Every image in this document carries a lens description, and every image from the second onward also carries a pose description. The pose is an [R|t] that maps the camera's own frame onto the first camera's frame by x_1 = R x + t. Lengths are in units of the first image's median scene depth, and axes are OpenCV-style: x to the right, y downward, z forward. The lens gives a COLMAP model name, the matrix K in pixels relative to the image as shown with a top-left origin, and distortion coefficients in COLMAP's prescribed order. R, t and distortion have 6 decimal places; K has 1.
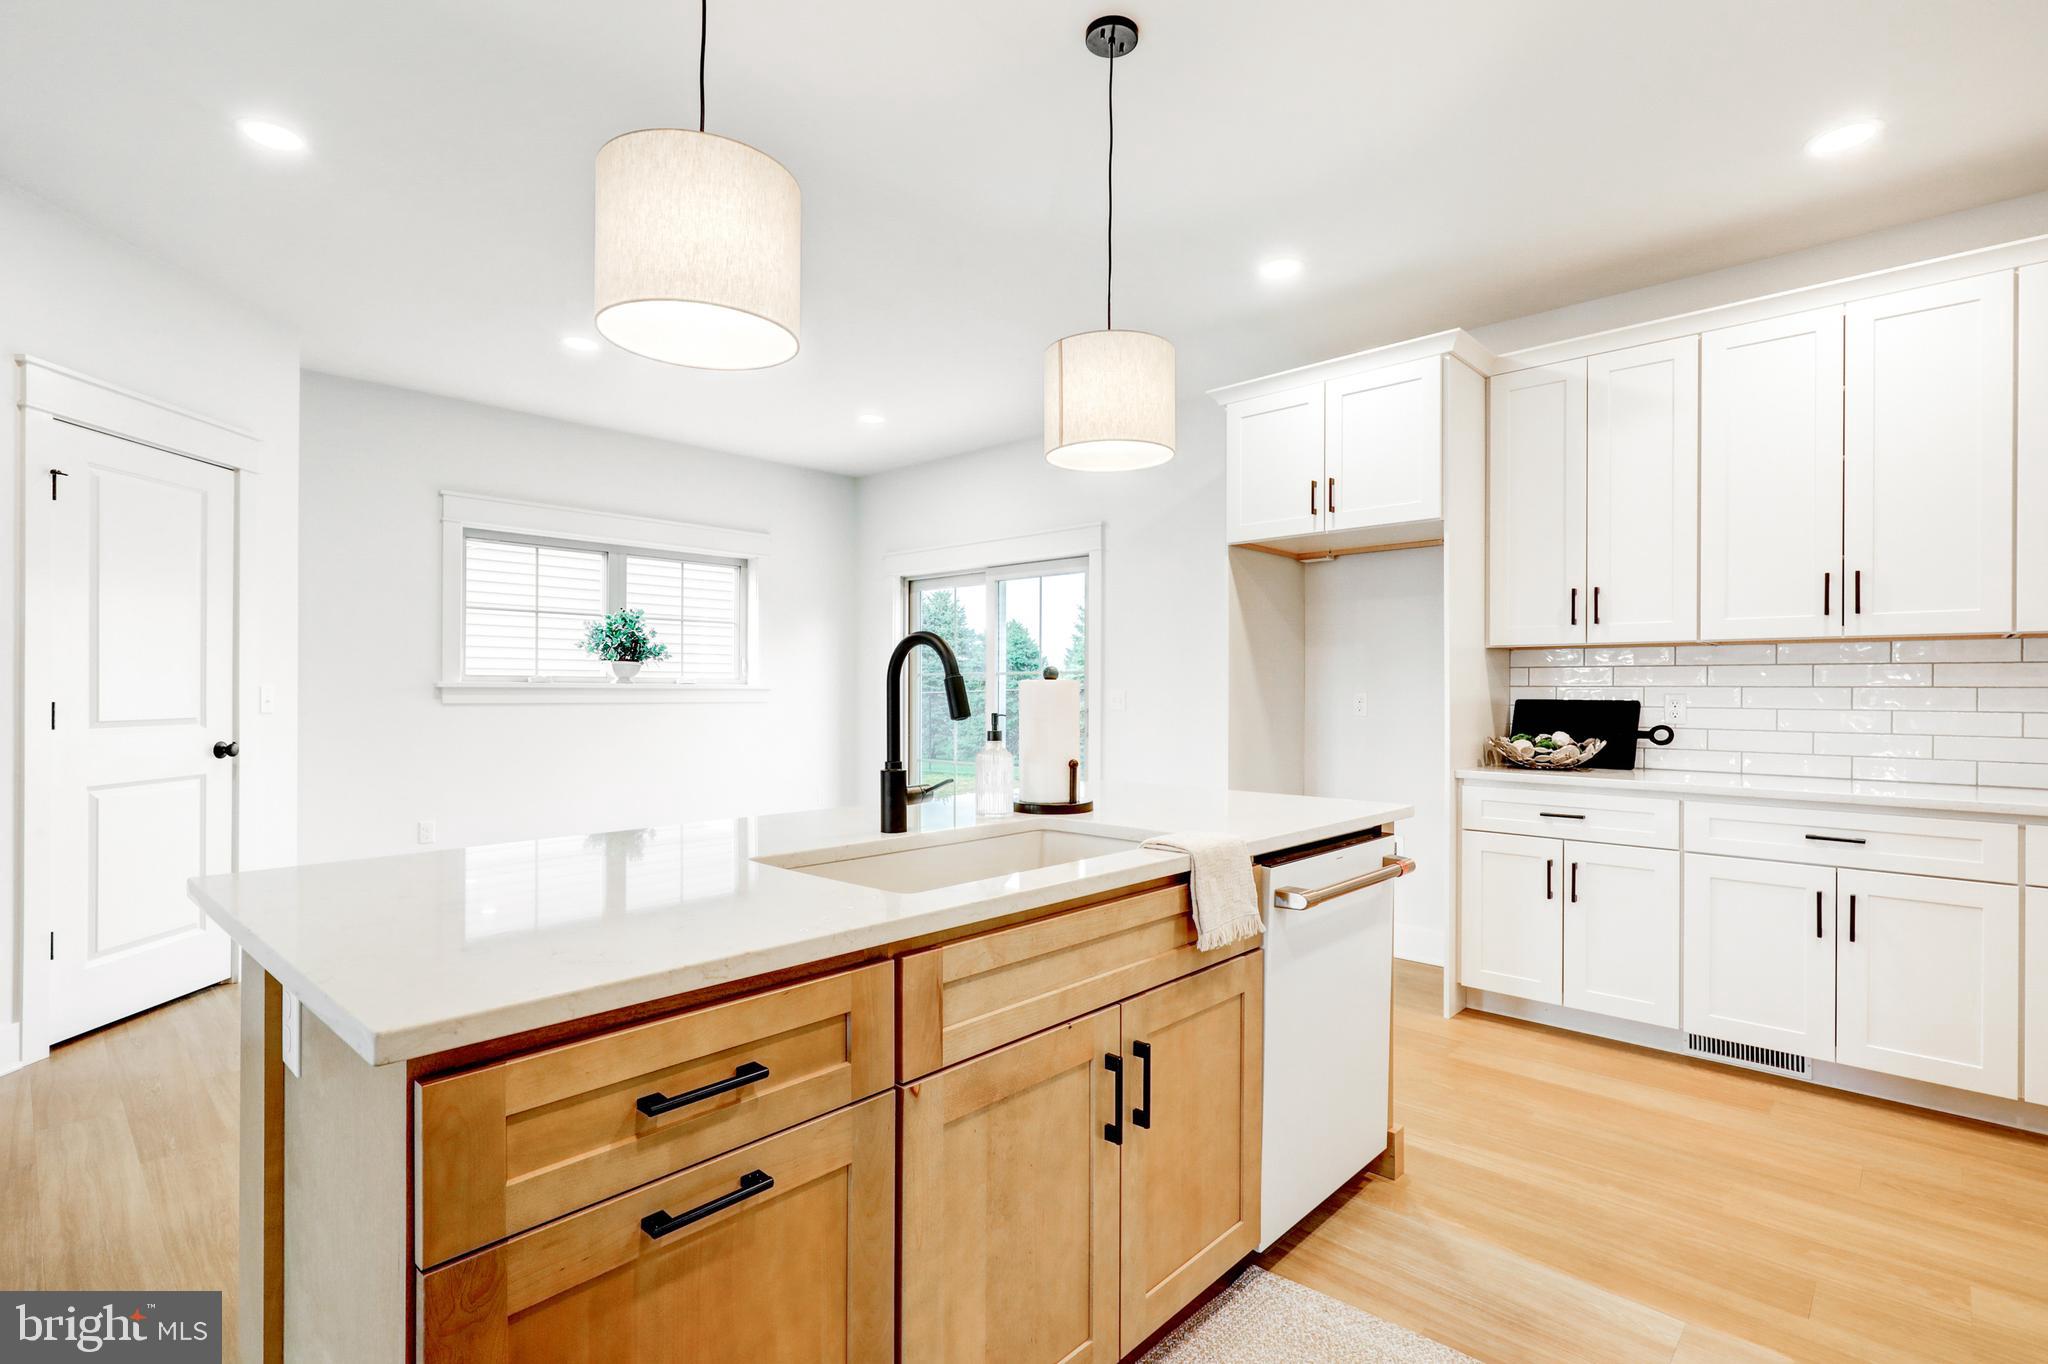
lens RADIAL K [[970.0, 0, 1026.4], [0, 970.0, 690.2], [0, 0, 1]] dist [0.003198, -0.000567]
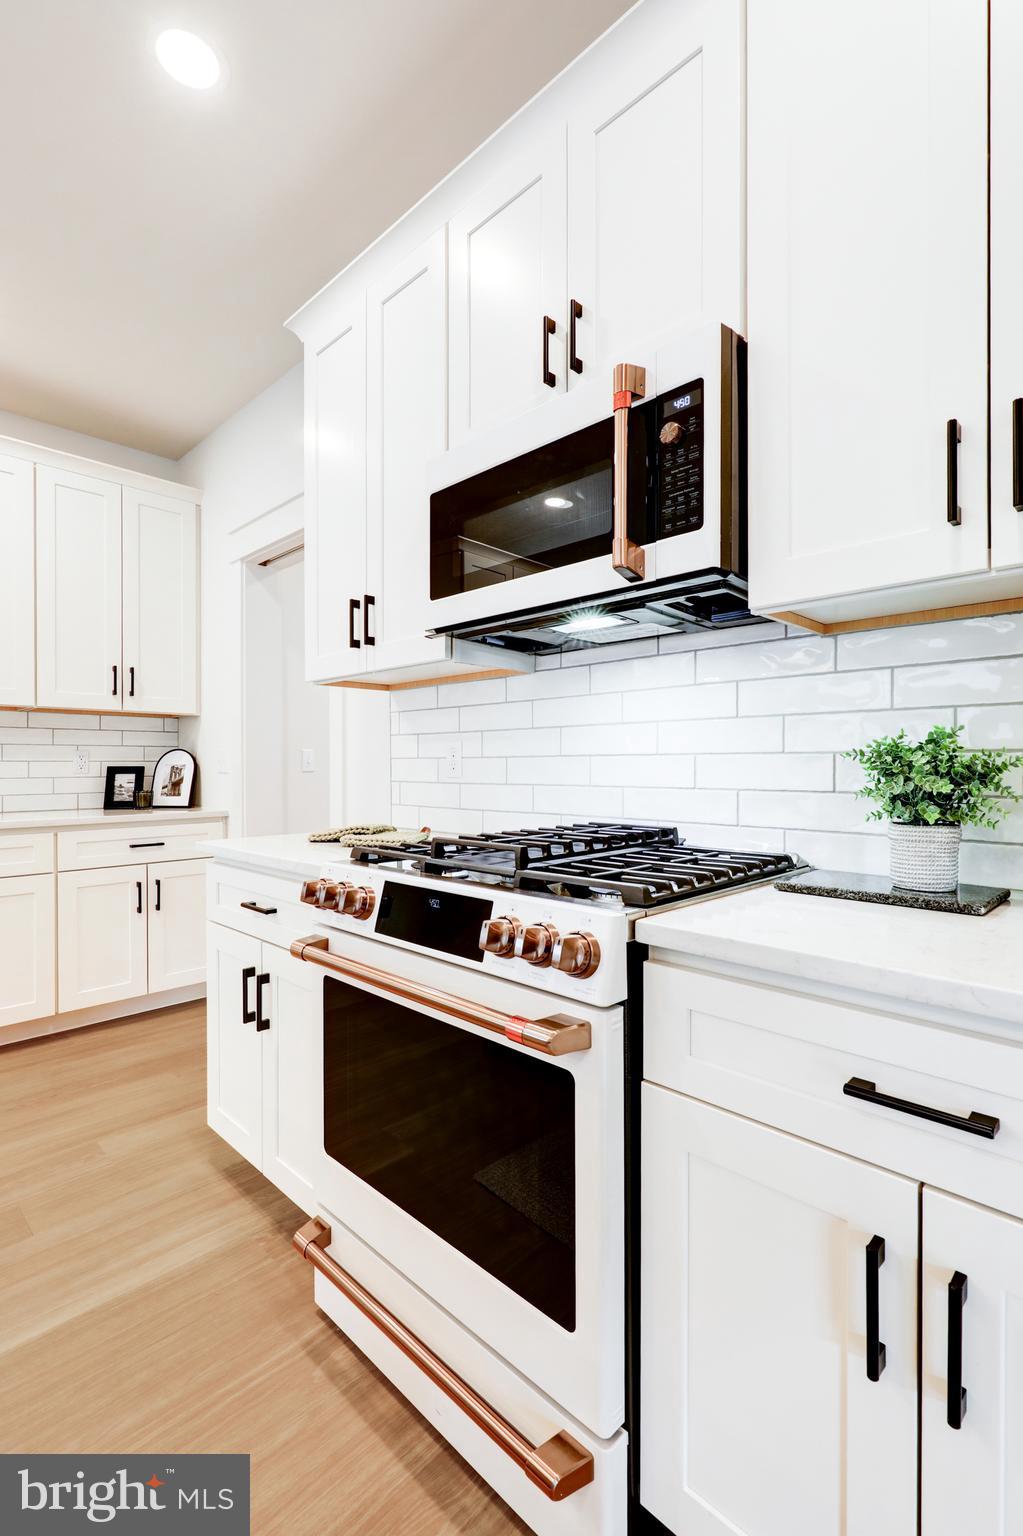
lens RADIAL K [[703.6, 0, 515.1], [0, 703.6, 765.8], [0, 0, 1]] dist [-0.000664, 0.000014]
pose [[0.020739, -0.008808, 0.999746, -0.042752], [0.005042, 0.999949, 0.008706, 0.020407], [-0.999772, 0.004860, 0.020783, 0.191397]]
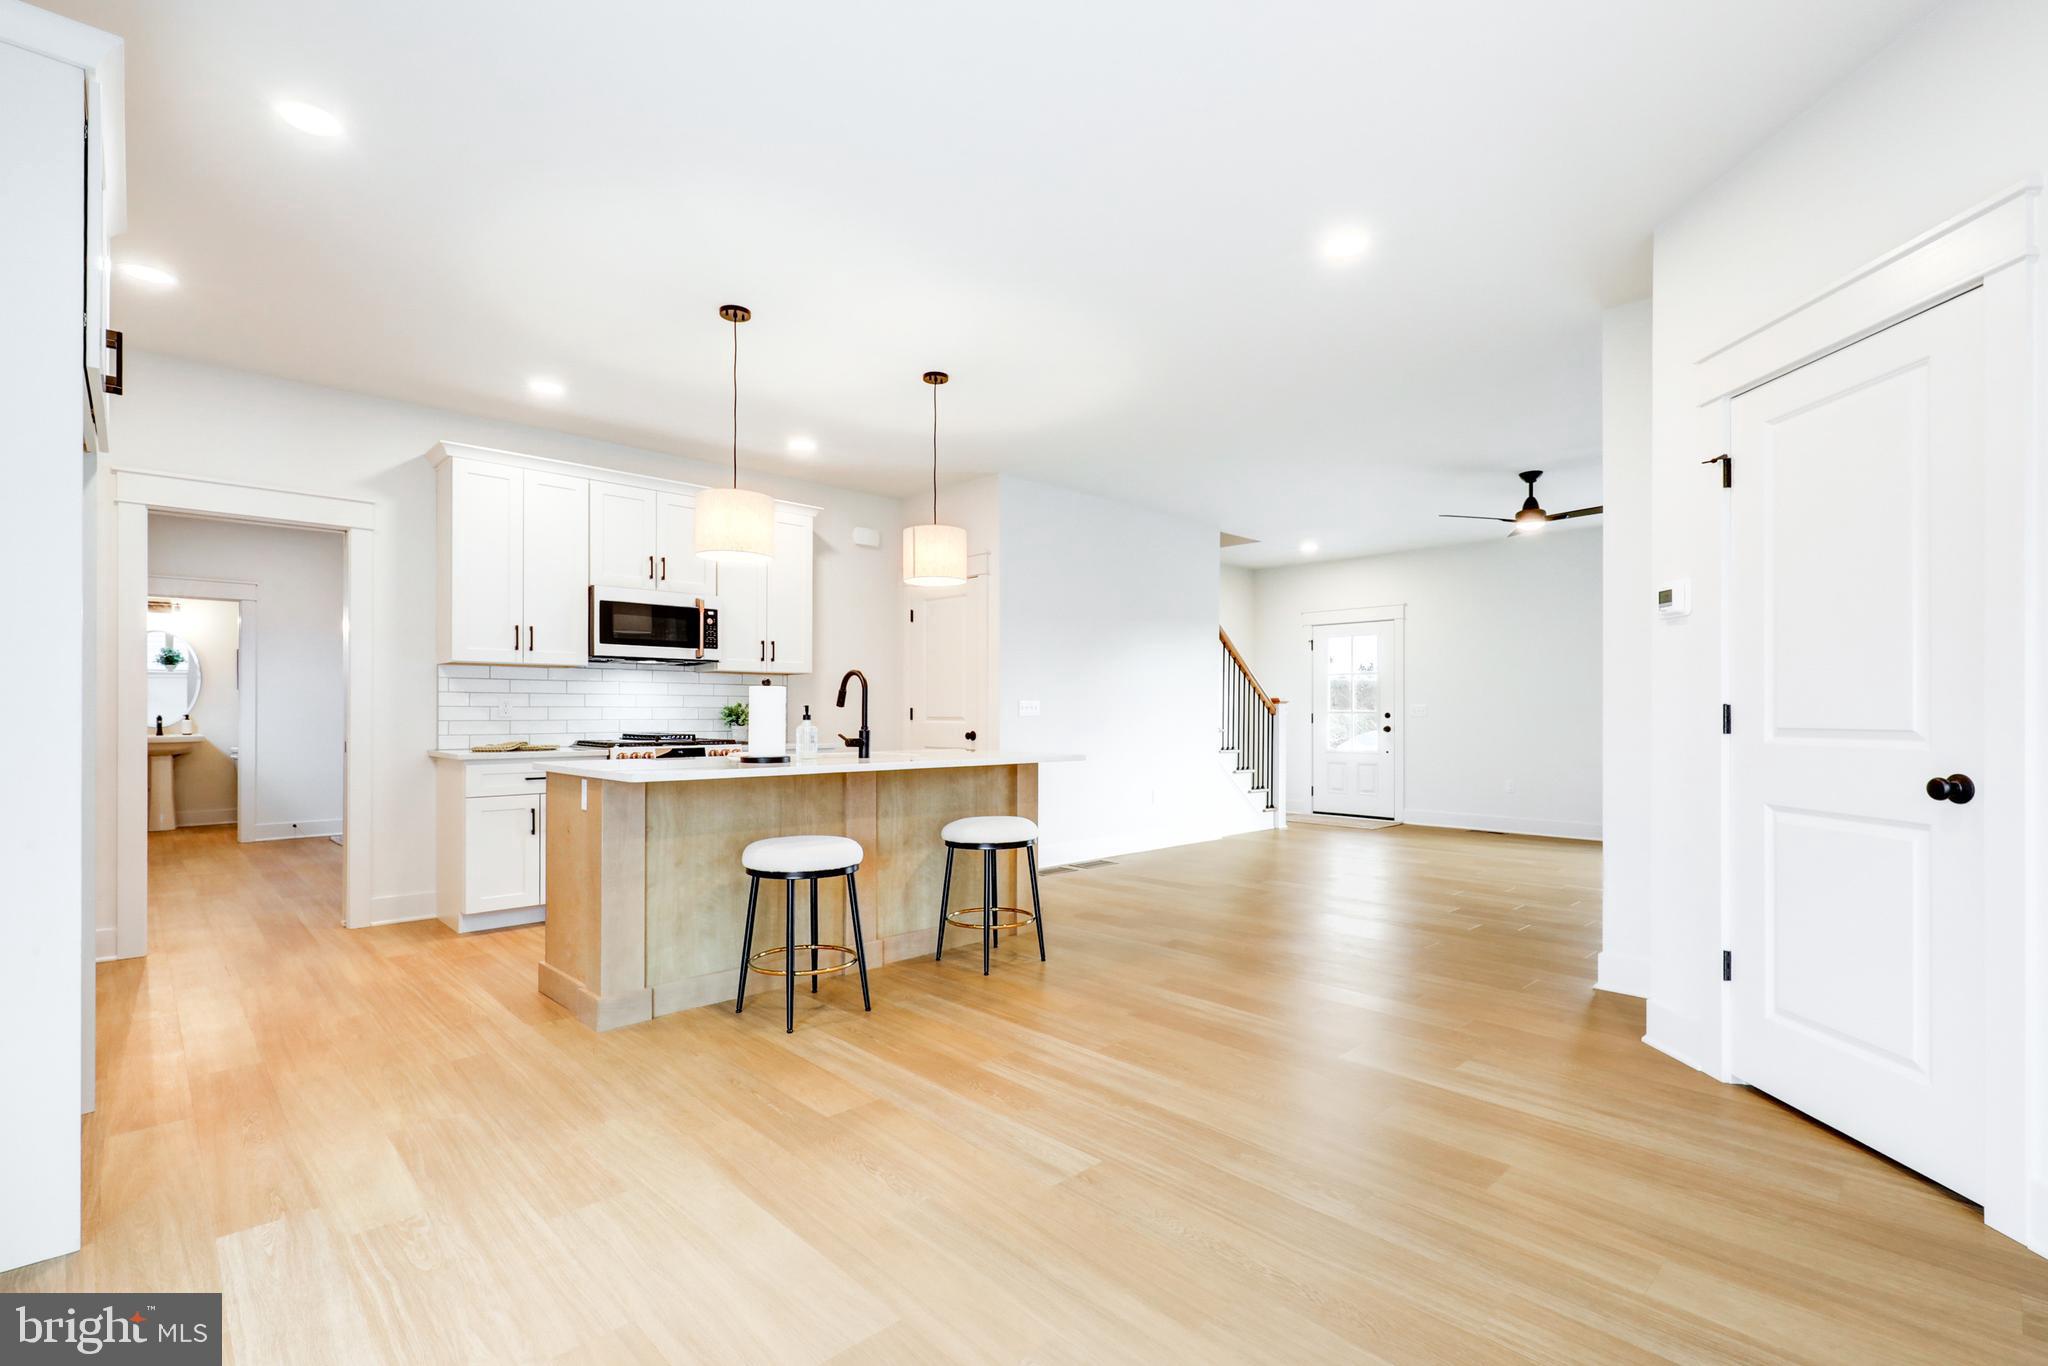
lens RADIAL K [[938.2, 0, 1031.4], [0, 938.2, 708.0], [0, 0, 1]] dist [-0.000664, 0.000014]
pose [[-0.999140, -0.005753, 0.041055, -0.335490], [-0.005907, 0.999976, -0.003637, 0.020457], [-0.041033, -0.003877, -0.999150, 1.737471]]
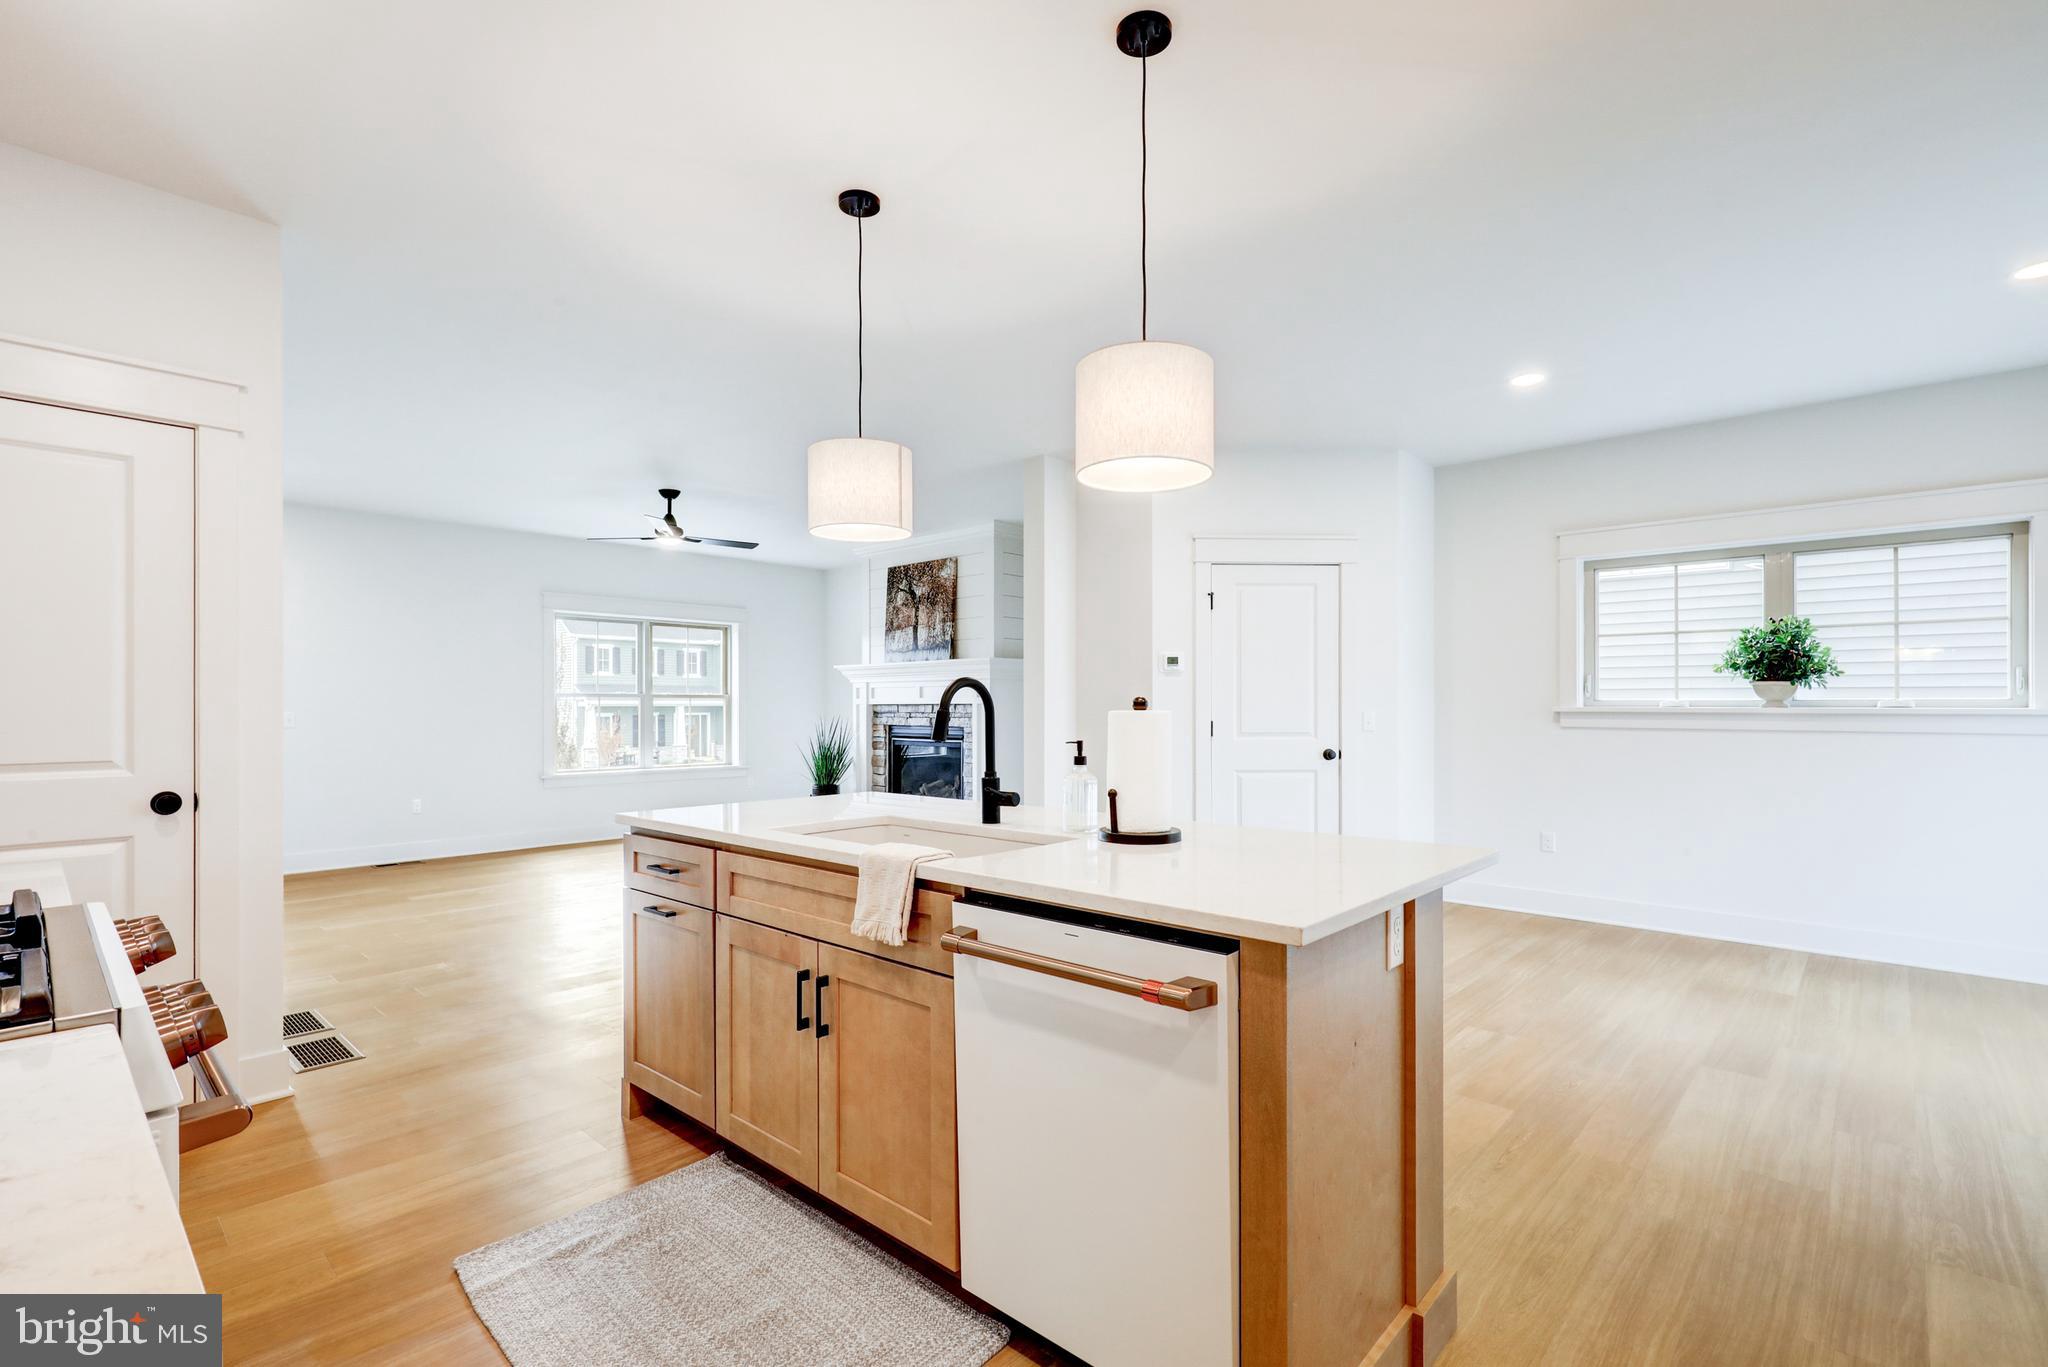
lens RADIAL K [[930.5, 0, 1031.6], [0, 930.5, 707.6], [0, 0, 1]] dist [-0.002290, -0.000442]
pose [[0.015190, -0.003479, -0.999879, 0.653220], [0.000119, 0.999994, -0.003478, -0.006880], [0.999885, -0.000067, 0.015191, 0.575471]]
